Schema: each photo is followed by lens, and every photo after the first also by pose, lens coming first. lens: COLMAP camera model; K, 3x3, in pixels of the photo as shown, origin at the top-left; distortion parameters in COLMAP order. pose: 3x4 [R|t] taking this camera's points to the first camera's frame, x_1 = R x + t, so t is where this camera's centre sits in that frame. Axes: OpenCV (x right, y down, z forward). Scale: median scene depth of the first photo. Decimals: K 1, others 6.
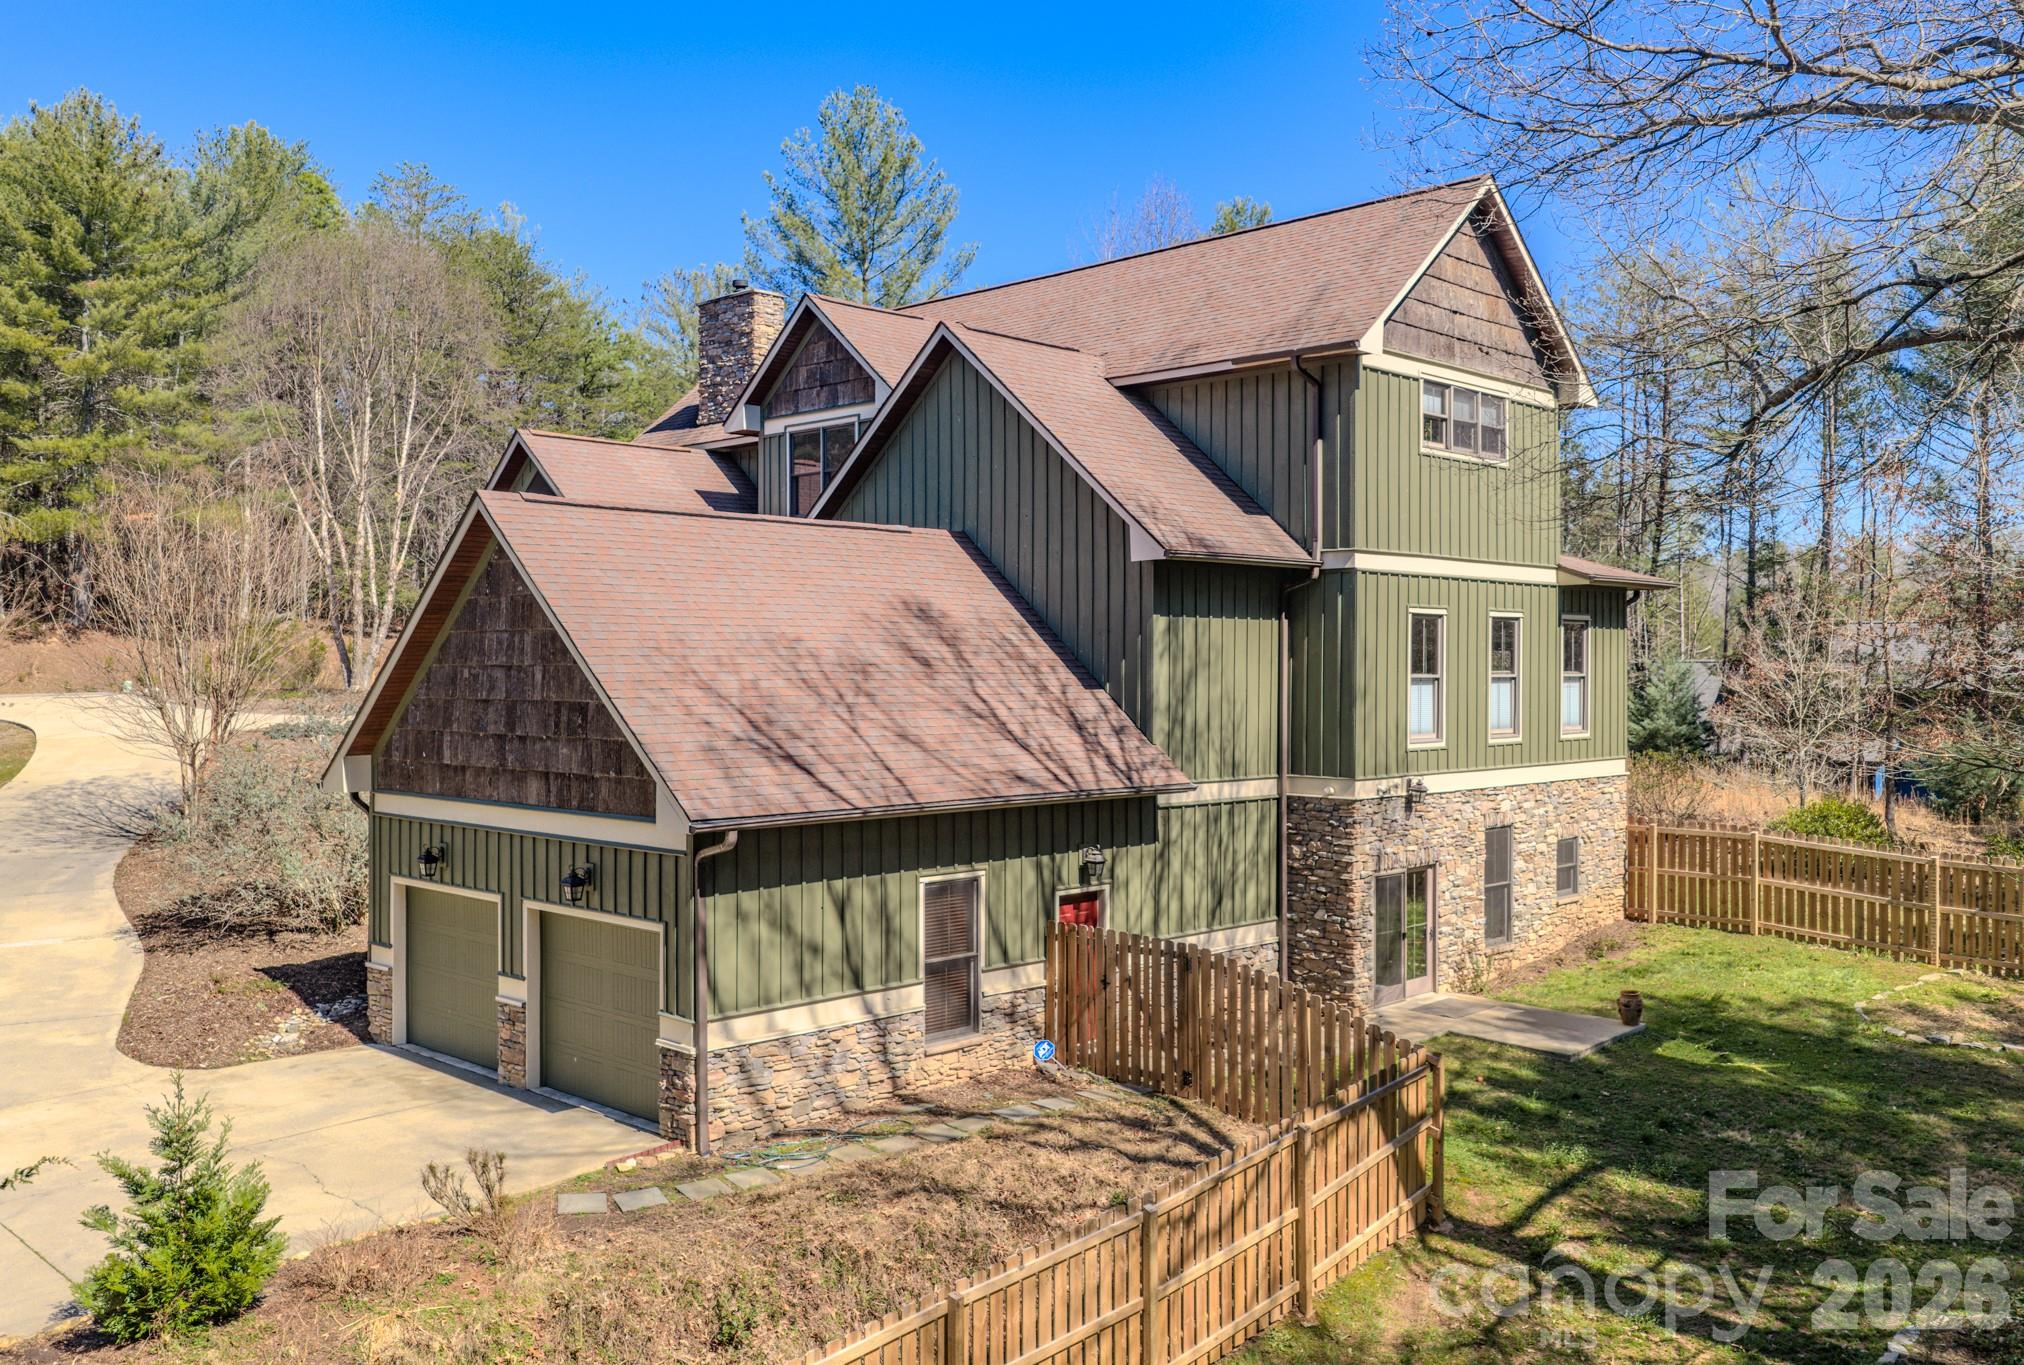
lens RADIAL K [[1679.9, 0, 1011.2], [0, 1679.9, 677.3], [0, 0, 1]] dist [0.009139, 0.000576]
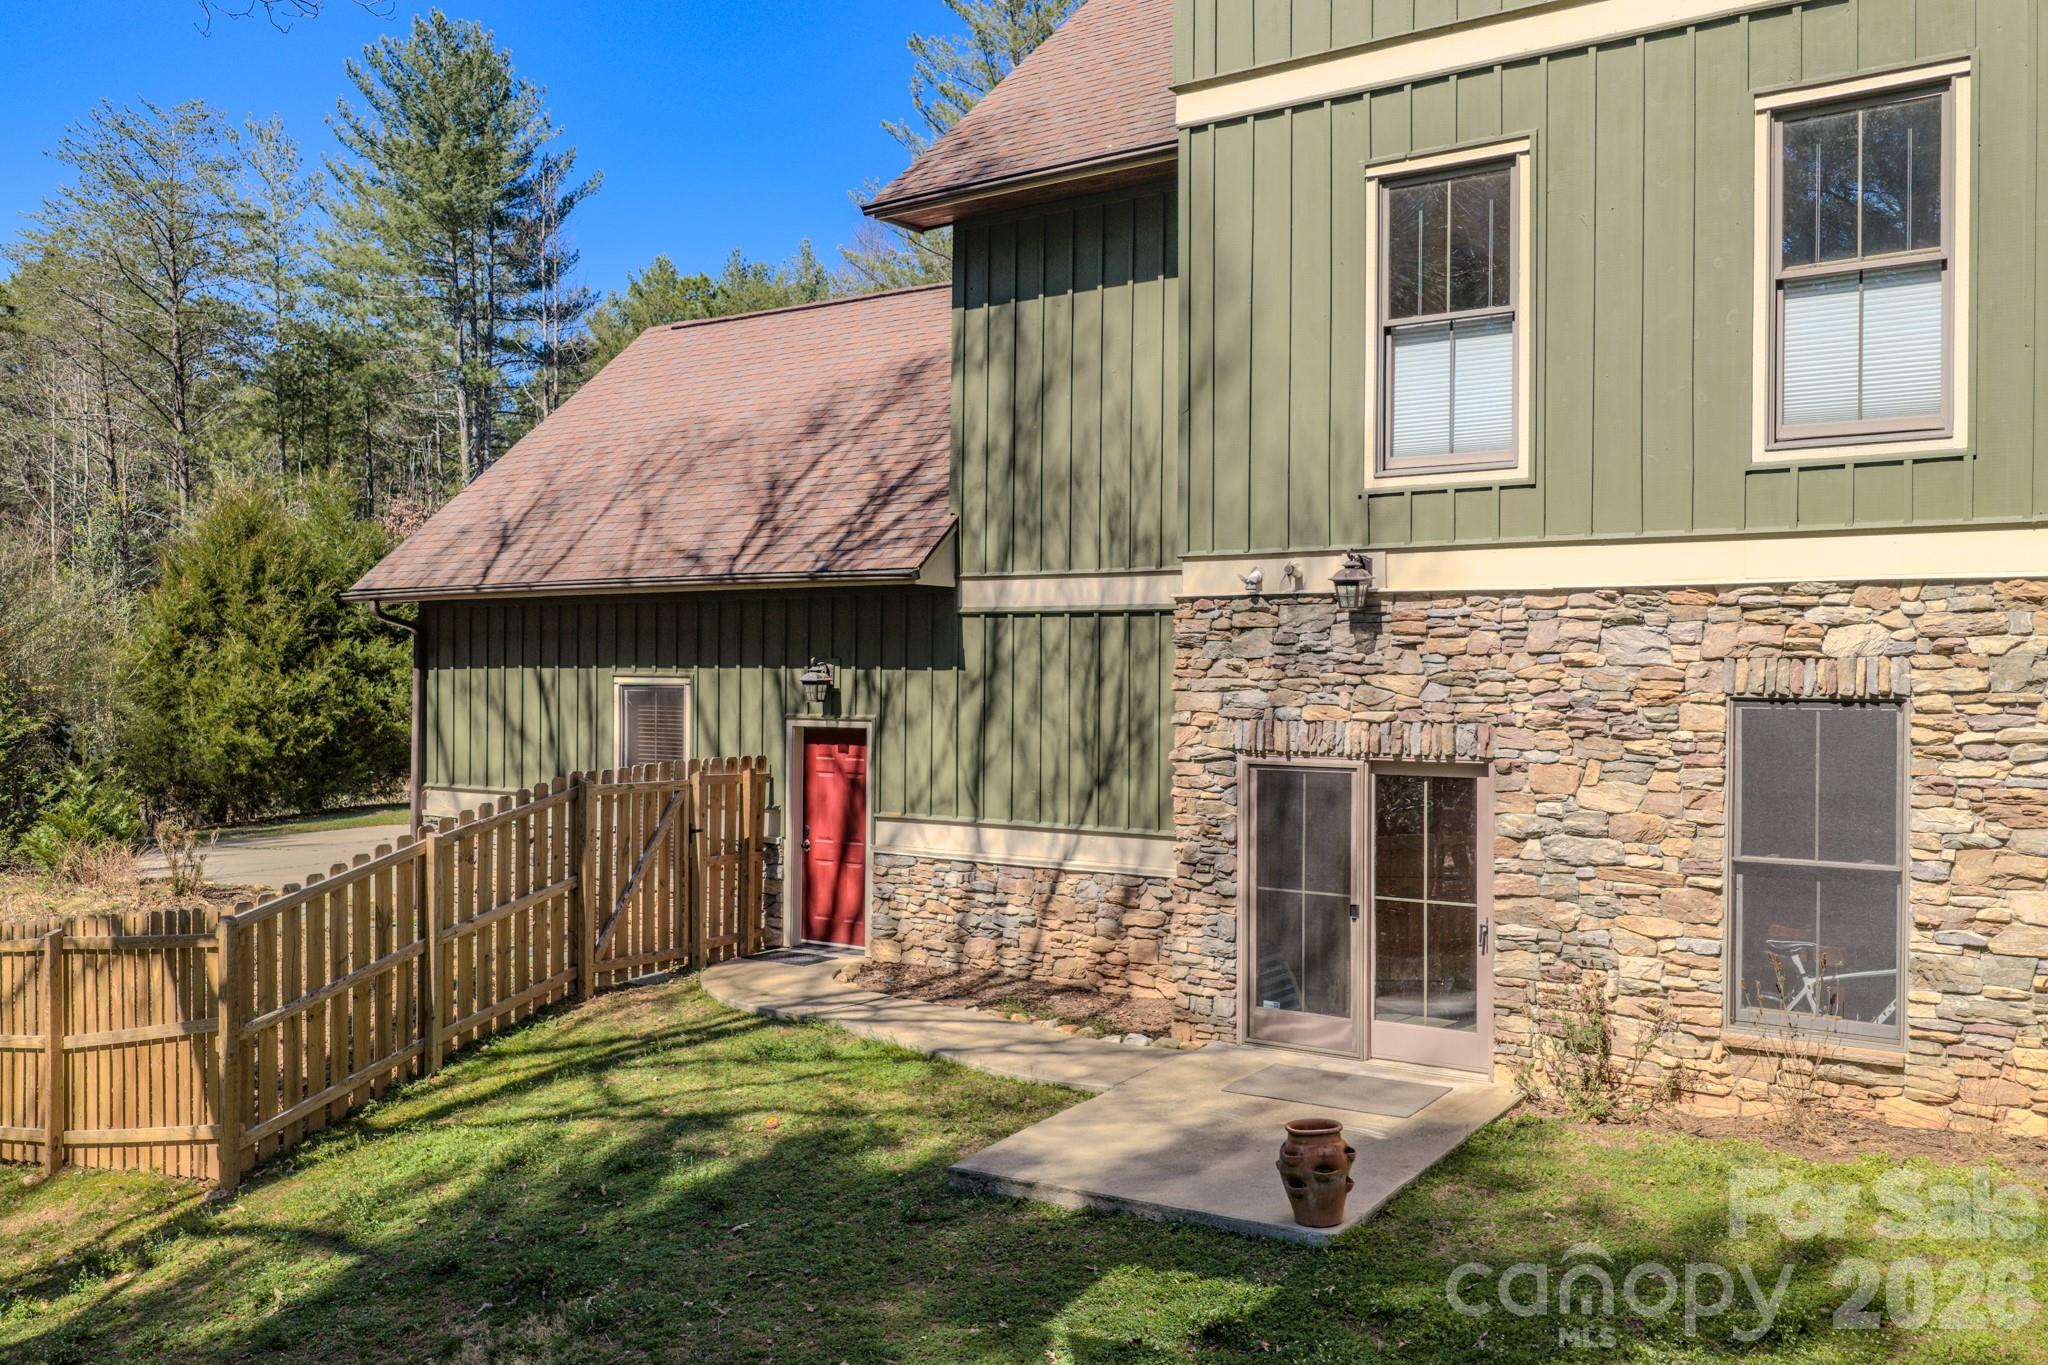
lens RADIAL K [[1699.9, 0, 1023.2], [0, 1699.9, 687.4], [0, 0, 1]] dist [0.009139, 0.000576]
pose [[0.175655, 0.015022, -0.984337, 0.687123], [-0.003508, 0.999887, 0.014634, 0.091839], [0.984446, 0.000882, 0.175688, 0.863430]]
